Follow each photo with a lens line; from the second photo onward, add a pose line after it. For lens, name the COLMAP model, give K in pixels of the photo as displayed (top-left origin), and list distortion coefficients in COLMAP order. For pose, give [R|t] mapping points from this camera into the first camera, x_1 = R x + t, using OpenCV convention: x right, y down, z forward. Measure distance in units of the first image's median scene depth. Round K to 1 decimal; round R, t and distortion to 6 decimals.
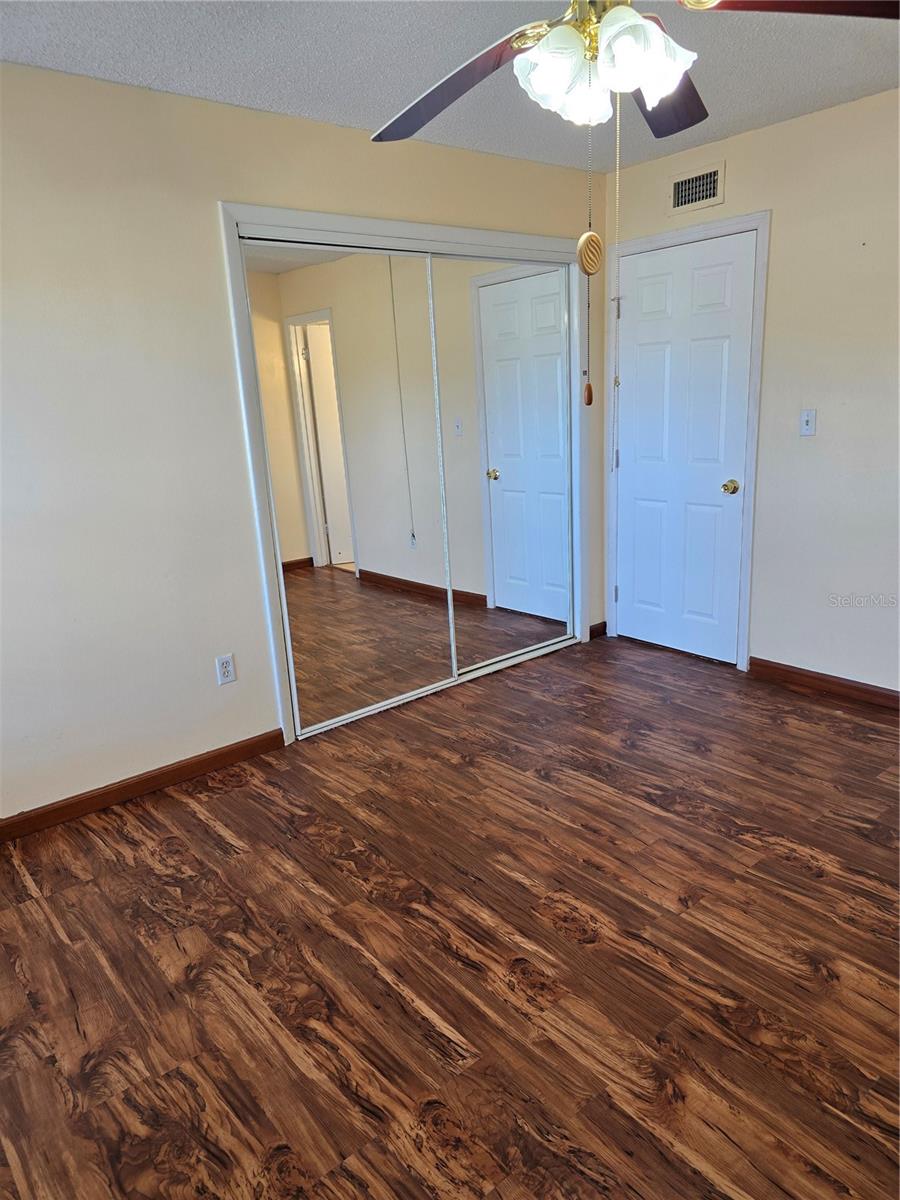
lens RADIAL K [[806.2, 0, 457.5], [0, 806.2, 602.2], [0, 0, 1]] dist [0.012273, -0.019972]
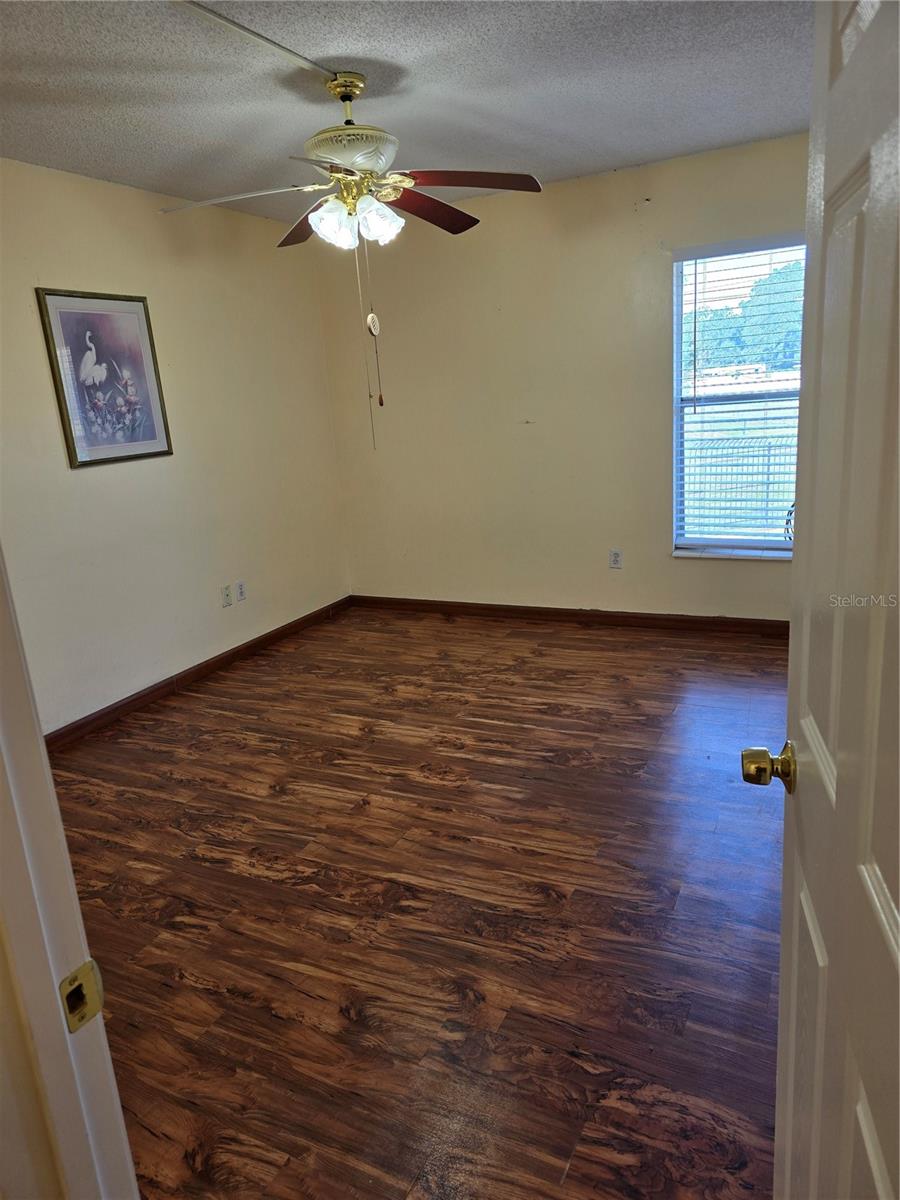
lens RADIAL K [[806.2, 0, 455.0], [0, 806.2, 596.2], [0, 0, 1]] dist [0.012273, -0.019972]
pose [[-0.908775, 0.217418, -0.356171, 0.537312], [0.016740, 0.871848, 0.489491, -0.548824], [0.416951, 0.438875, -0.795953, 1.937778]]
